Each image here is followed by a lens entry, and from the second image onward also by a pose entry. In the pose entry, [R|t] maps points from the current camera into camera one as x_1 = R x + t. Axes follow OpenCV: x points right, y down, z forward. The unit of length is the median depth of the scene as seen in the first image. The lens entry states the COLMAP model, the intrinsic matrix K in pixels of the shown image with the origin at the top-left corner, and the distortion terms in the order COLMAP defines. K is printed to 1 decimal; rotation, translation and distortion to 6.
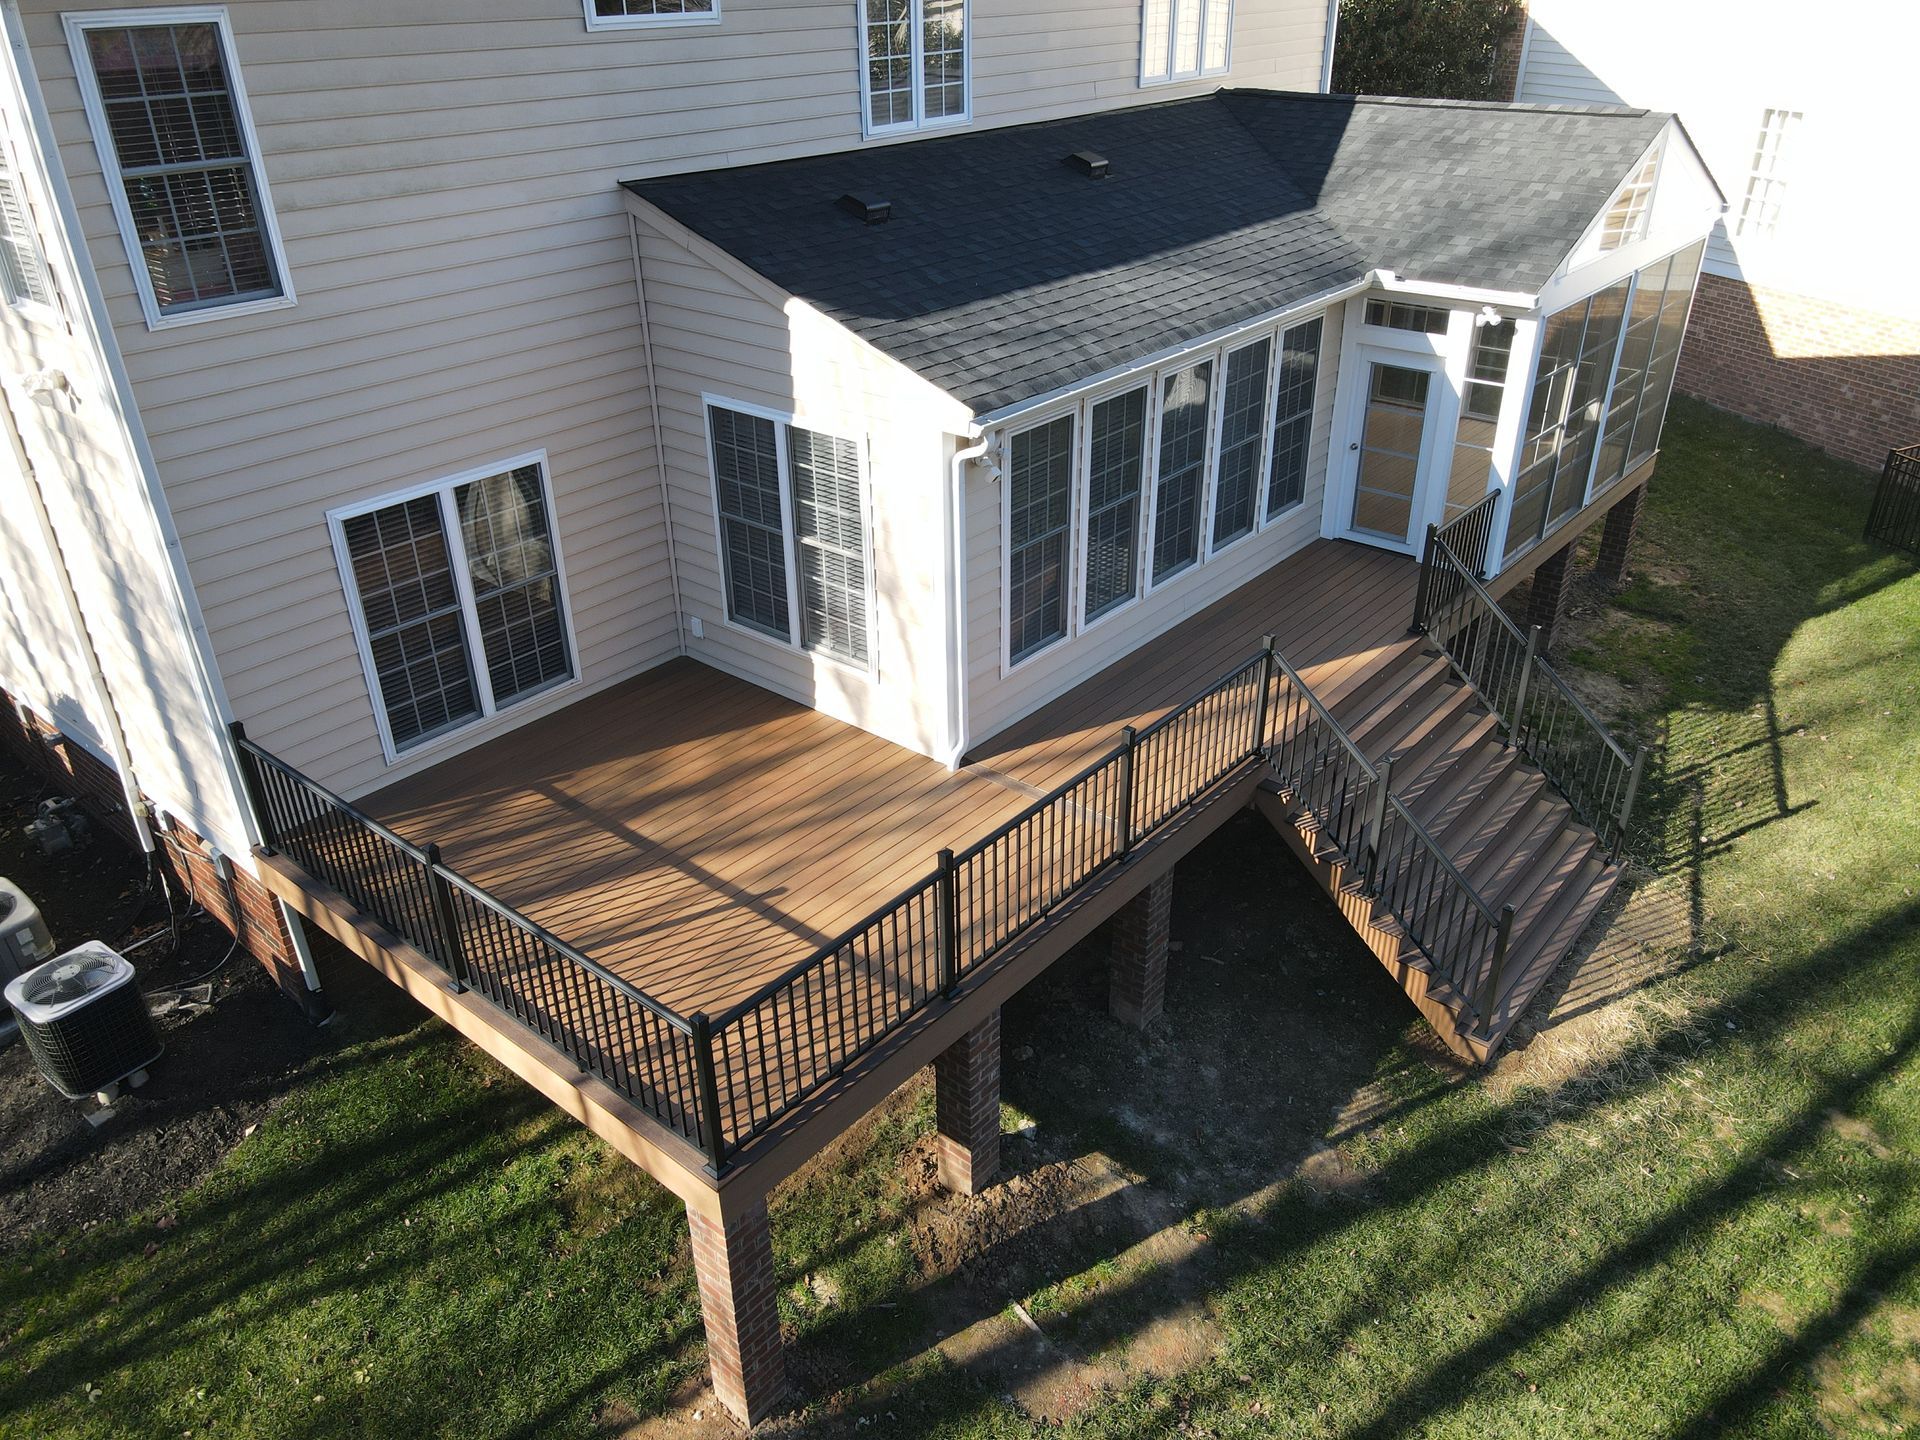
lens RADIAL K [[1406.5, 0, 947.5], [0, 1406.5, 720.0], [0, 0, 1]] dist [0.013364, -0.002156]
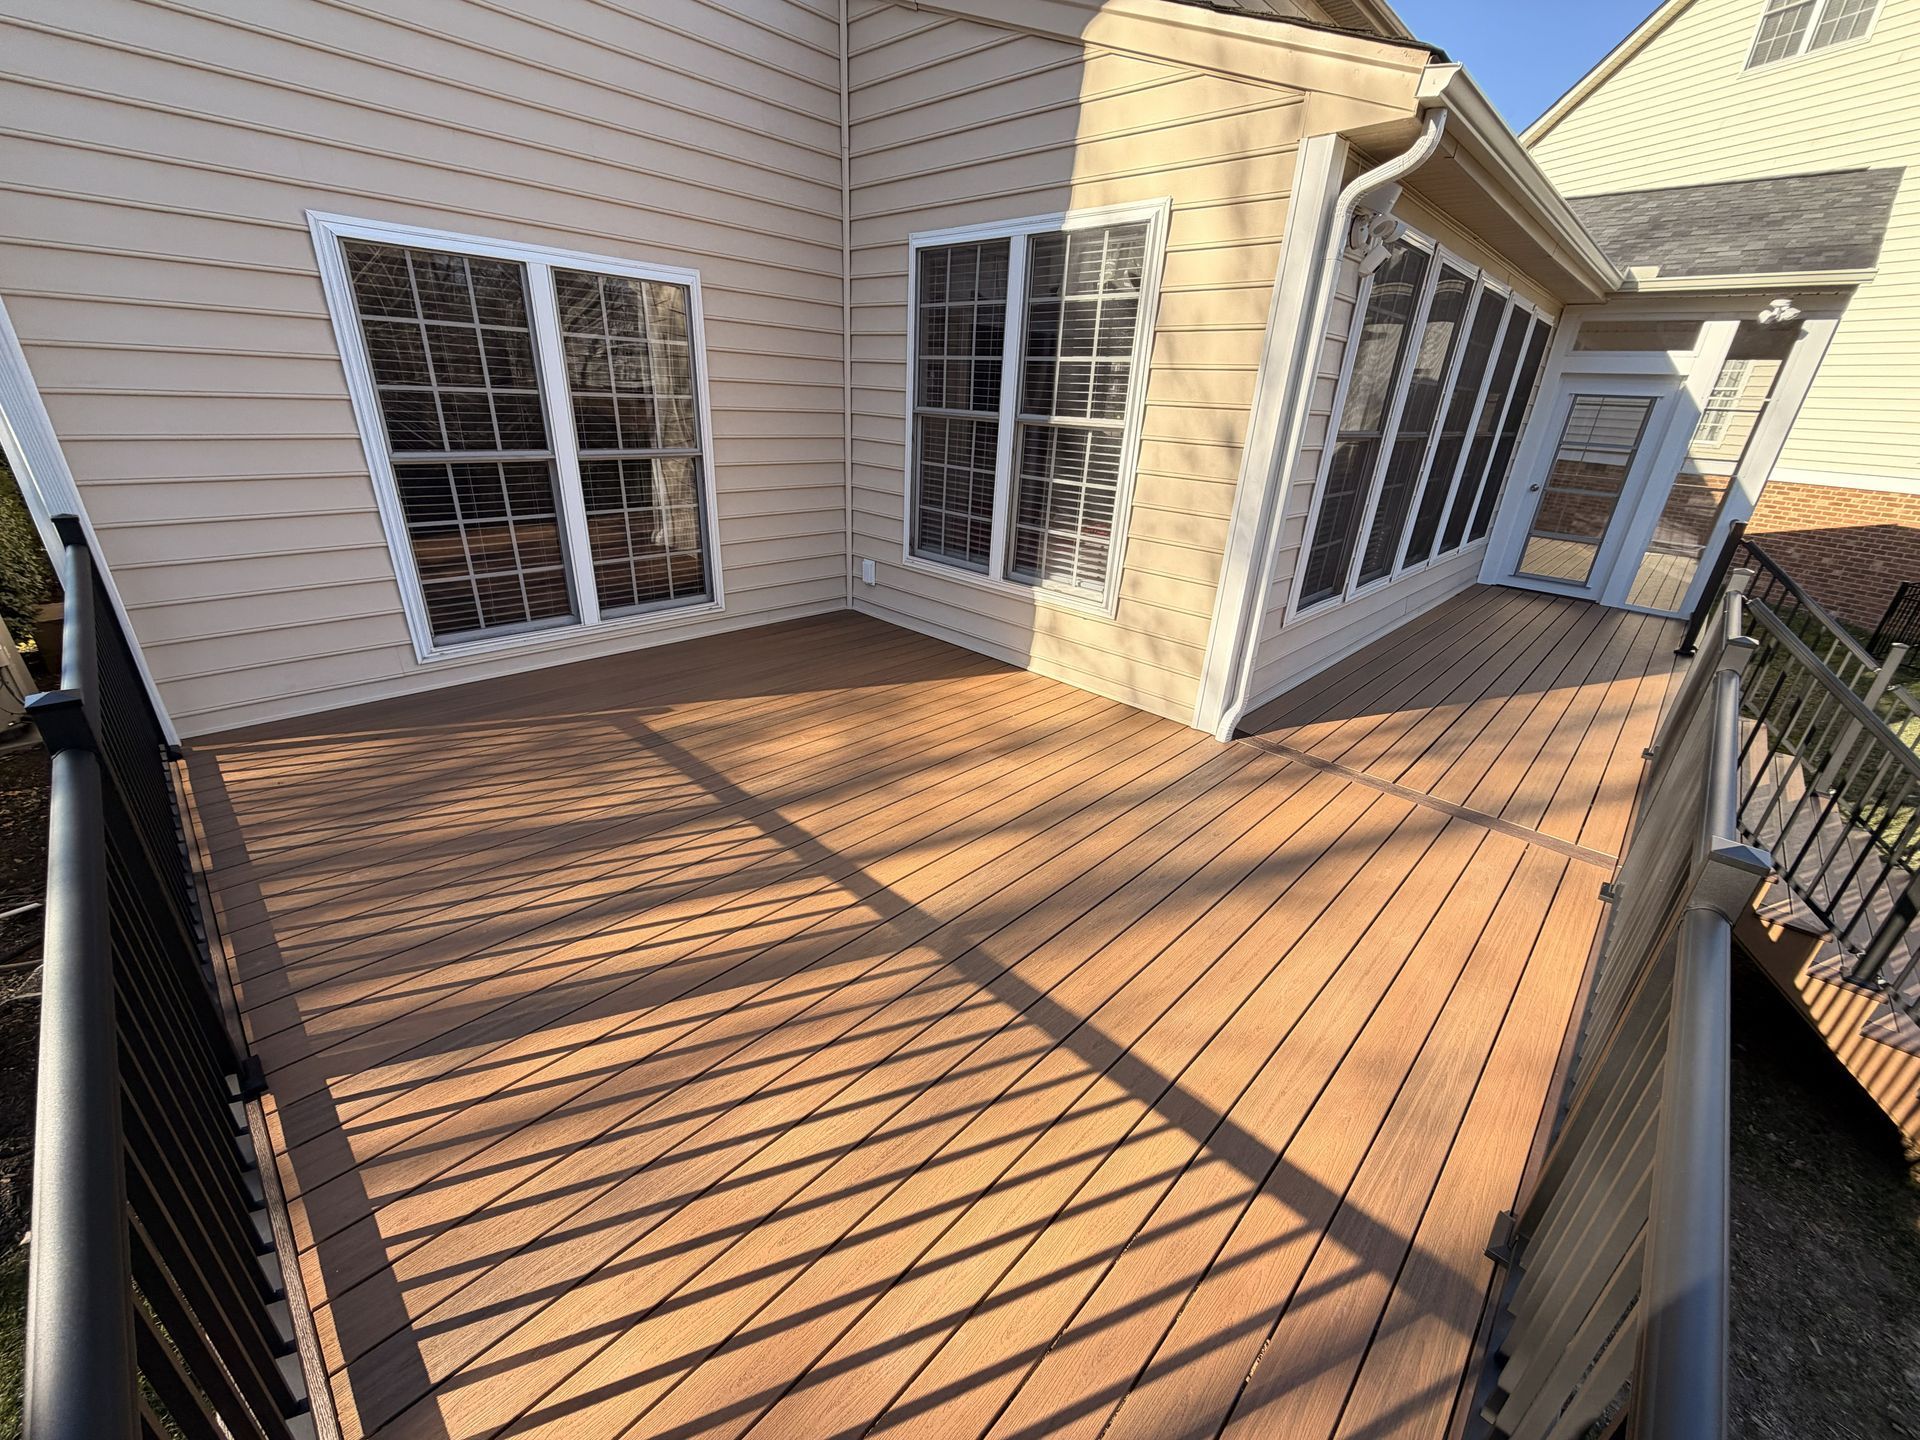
lens RADIAL K [[762.5, 0, 960.5], [0, 762.5, 717.5], [0, 0, 1]] dist [0.003357, -0.000360]
pose [[0.996036, 0.084178, -0.028745, -0.115715], [-0.086500, 0.991957, -0.092407, 0.069262], [0.020735, 0.094527, 0.995306, 0.624111]]
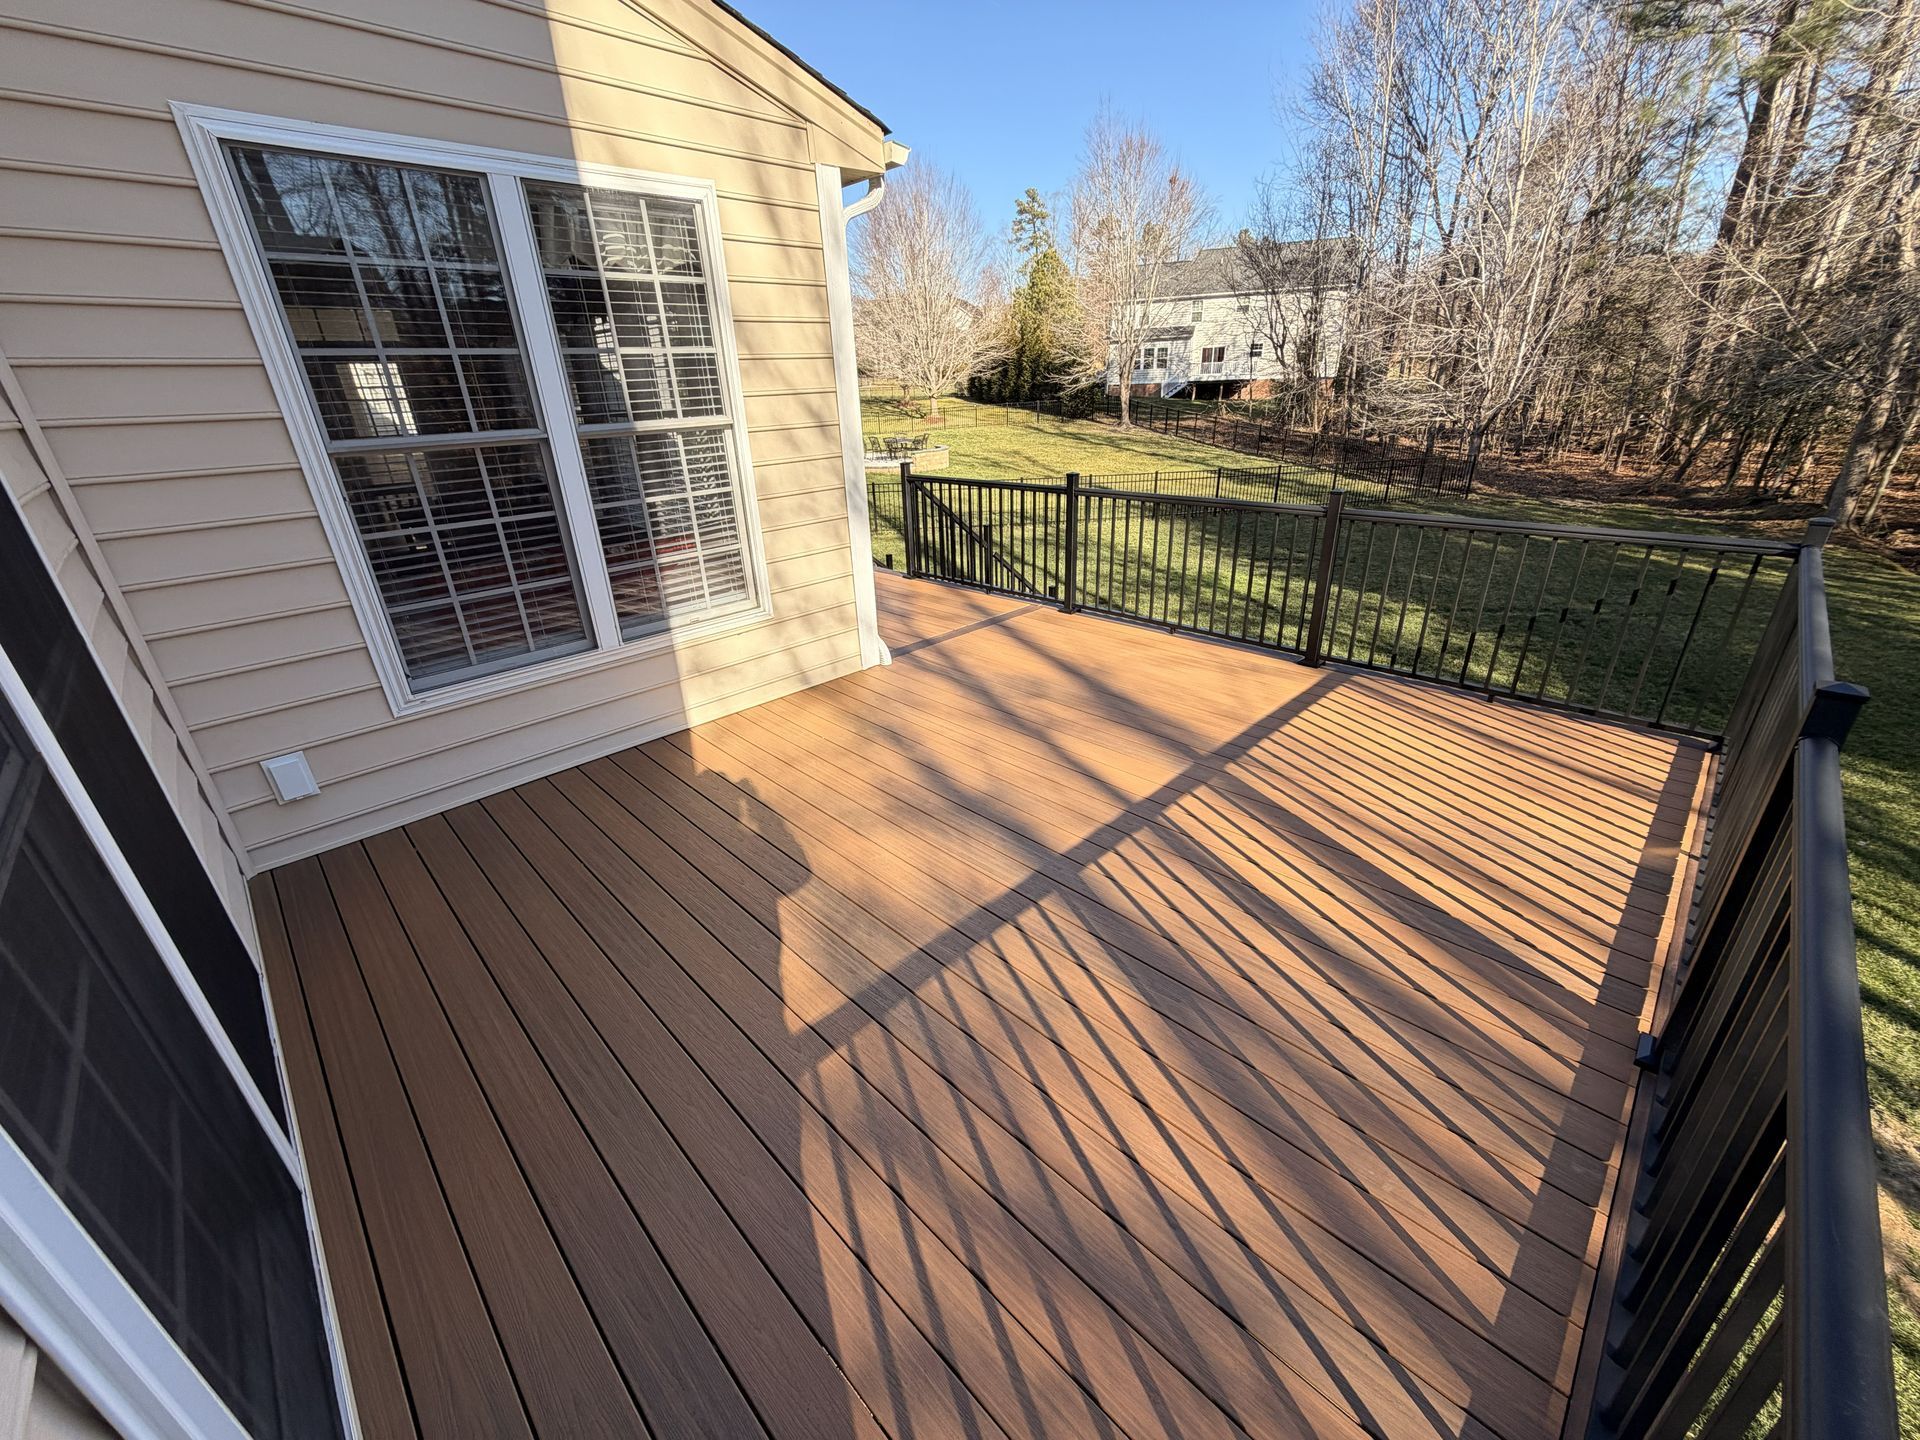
lens RADIAL K [[753.2, 0, 960.7], [0, 753.2, 717.7], [0, 0, 1]] dist [-0.000094, 0.000001]
pose [[0.084636, -0.391014, 0.916485, -0.420589], [0.506536, 0.808952, 0.298358, -0.052106], [-0.858055, 0.438981, 0.266529, 0.858644]]
